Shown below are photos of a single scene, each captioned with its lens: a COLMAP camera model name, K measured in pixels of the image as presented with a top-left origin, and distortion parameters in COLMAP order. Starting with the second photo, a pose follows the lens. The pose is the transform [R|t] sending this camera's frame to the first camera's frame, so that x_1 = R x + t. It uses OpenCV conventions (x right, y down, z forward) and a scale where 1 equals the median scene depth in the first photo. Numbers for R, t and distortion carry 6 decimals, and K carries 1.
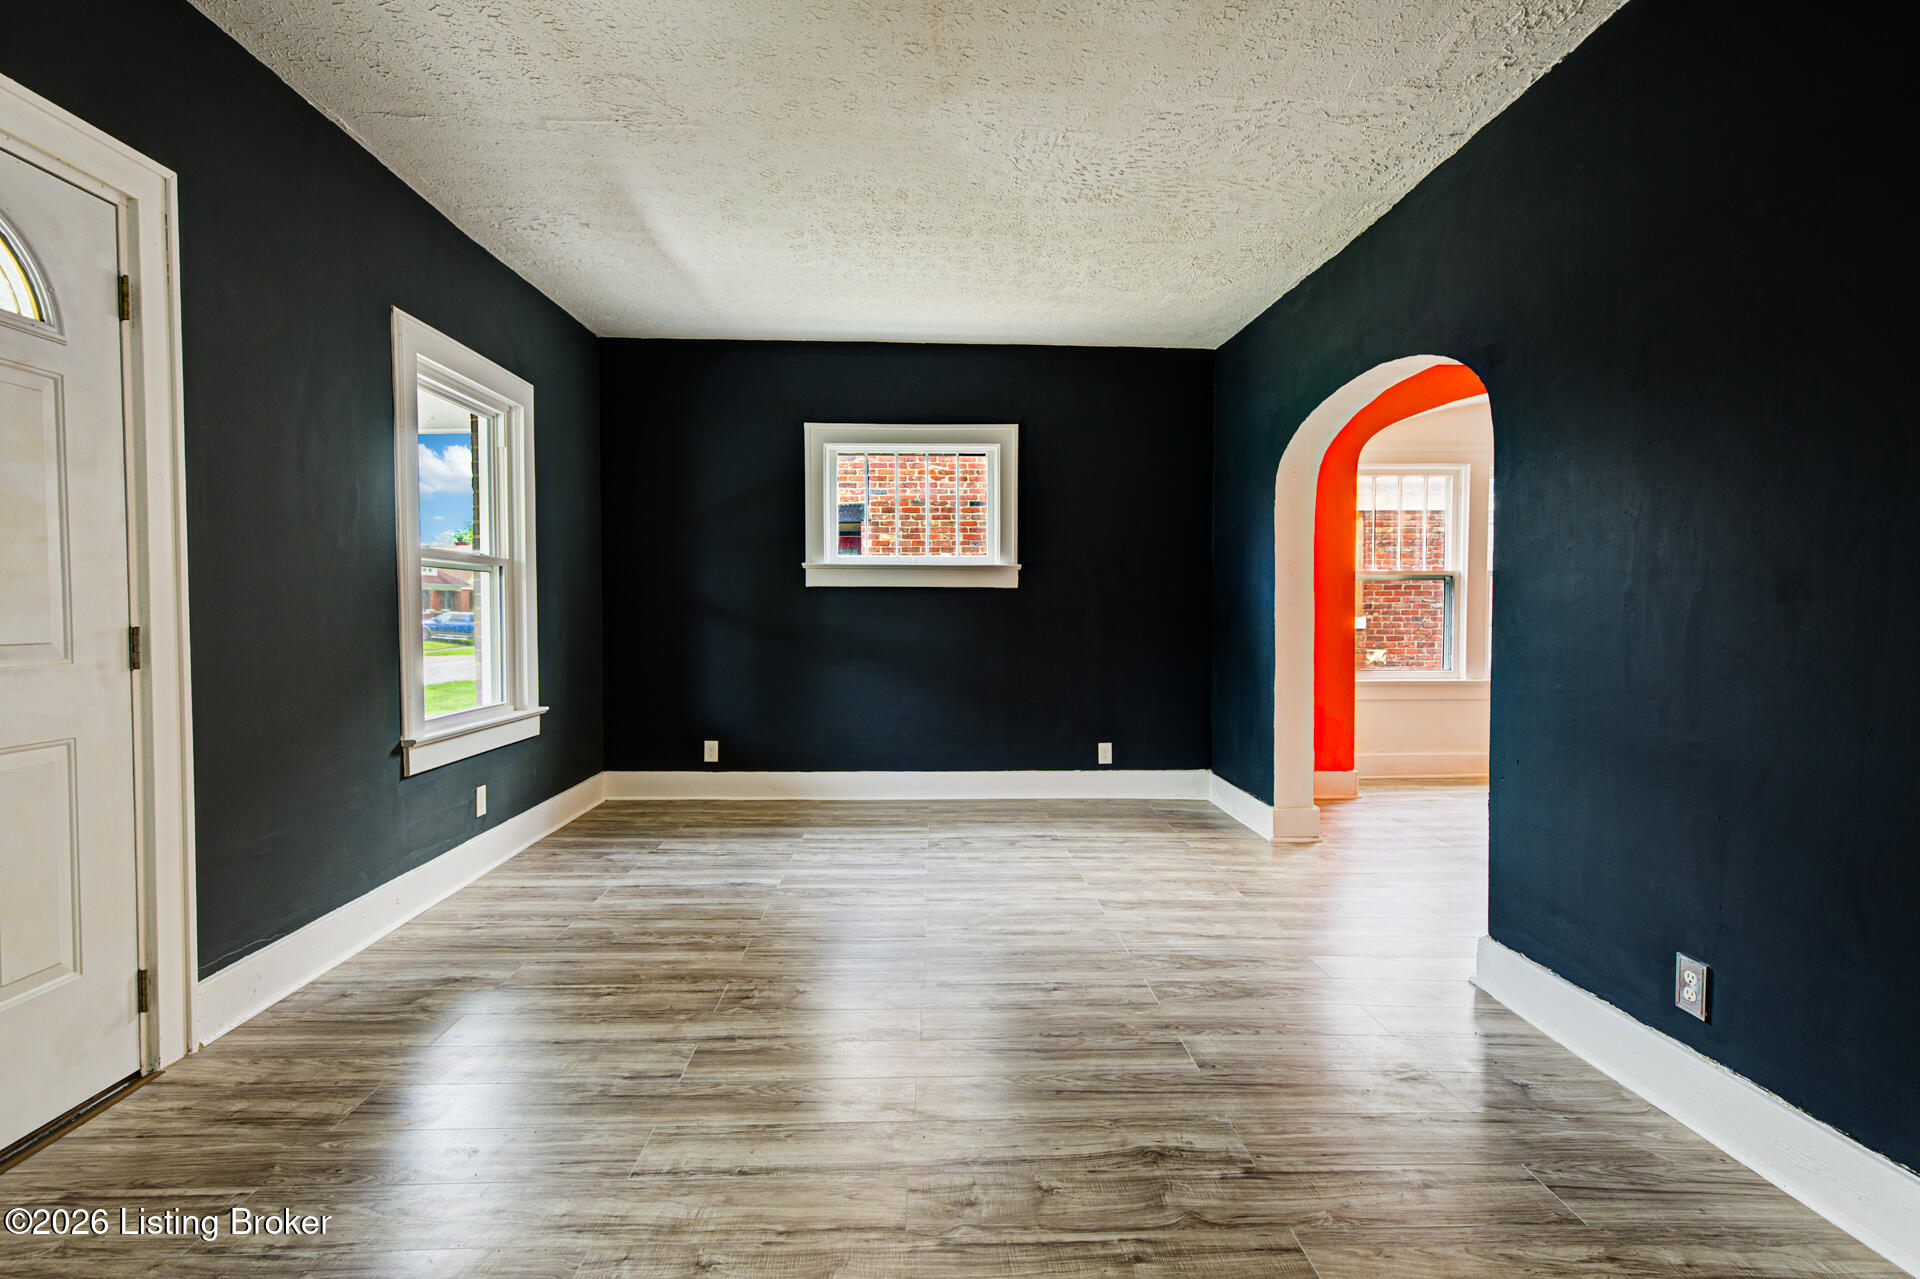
lens RADIAL K [[943.8, 0, 945.5], [0, 943.8, 637.8], [0, 0, 1]] dist [0.003696, 0.001571]
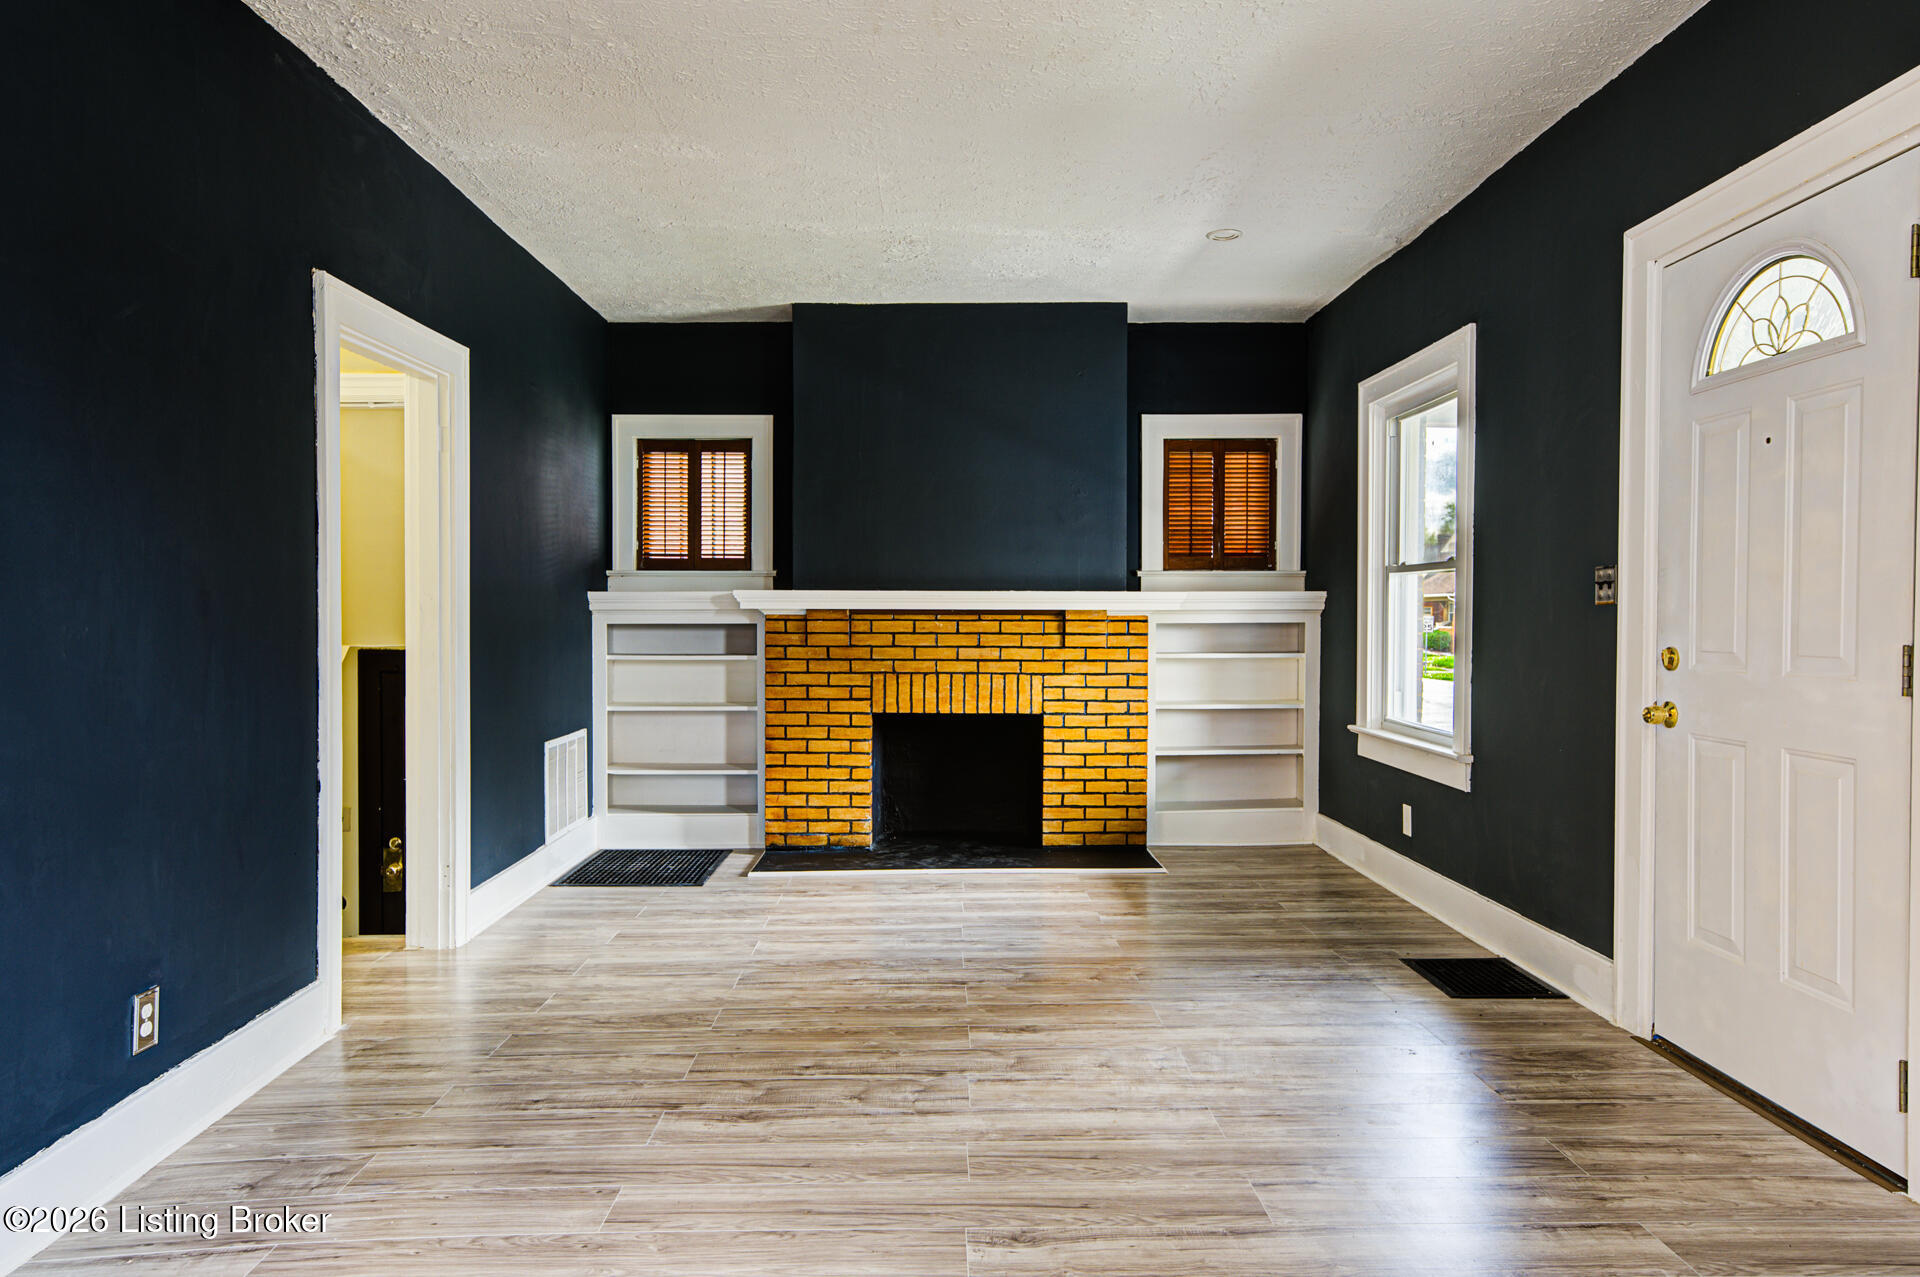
lens RADIAL K [[1232.1, 0, 966.4], [0, 1232.1, 633.7], [0, 0, 1]] dist [0.003215, 0.000561]
pose [[-0.999997, -0.001034, -0.002315, -0.016430], [-0.001139, 0.998948, 0.045848, -0.044111], [0.002265, 0.045851, -0.998946, 1.303490]]
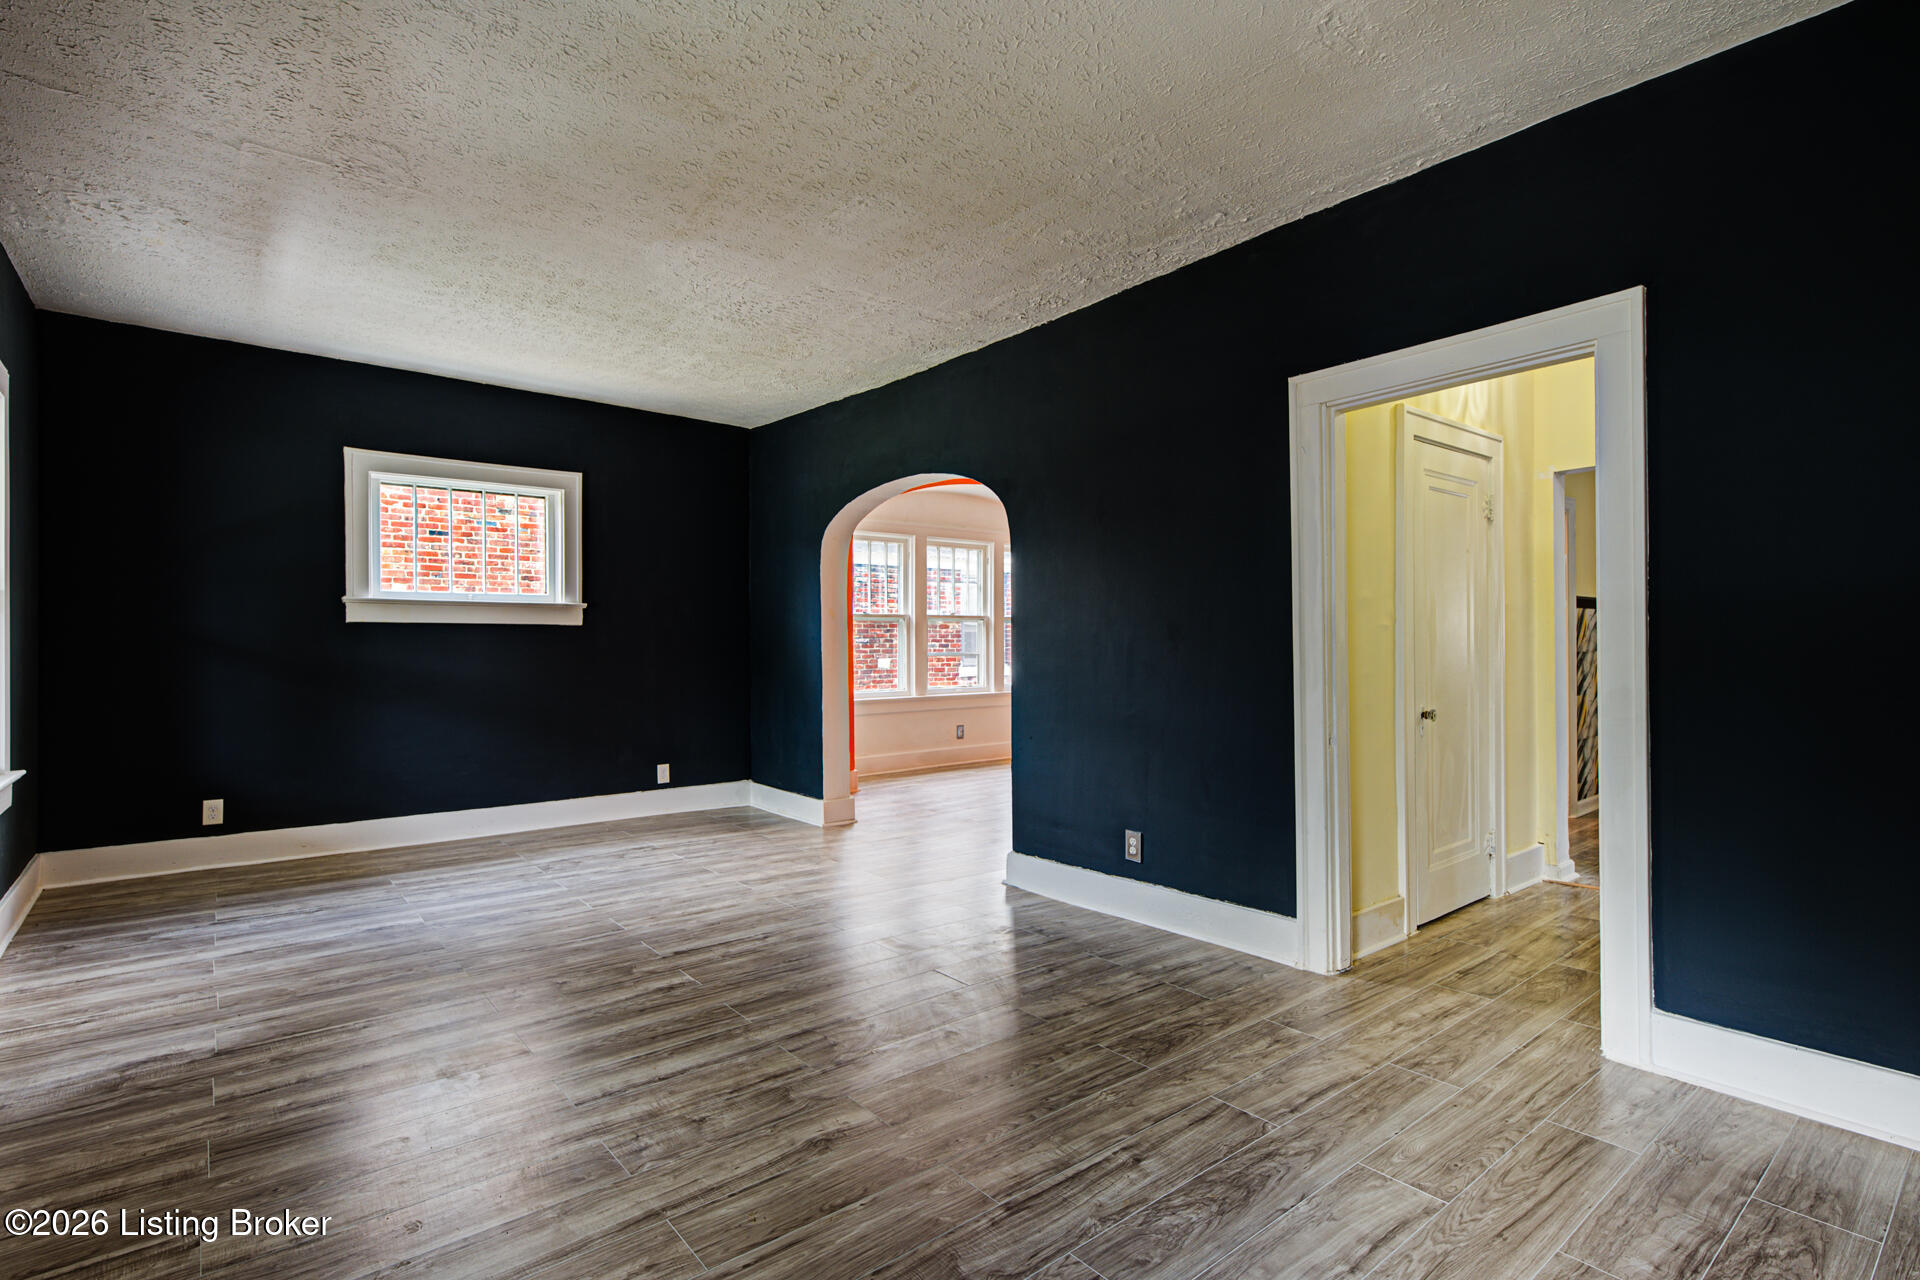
lens RADIAL K [[943.8, 0, 962.8], [0, 943.8, 639.4], [0, 0, 1]] dist [0.003696, 0.001571]
pose [[0.789175, -0.001464, 0.614167, -0.361570], [0.022759, 0.999380, -0.026862, 0.002309], [-0.613746, 0.035177, 0.788719, -0.159936]]
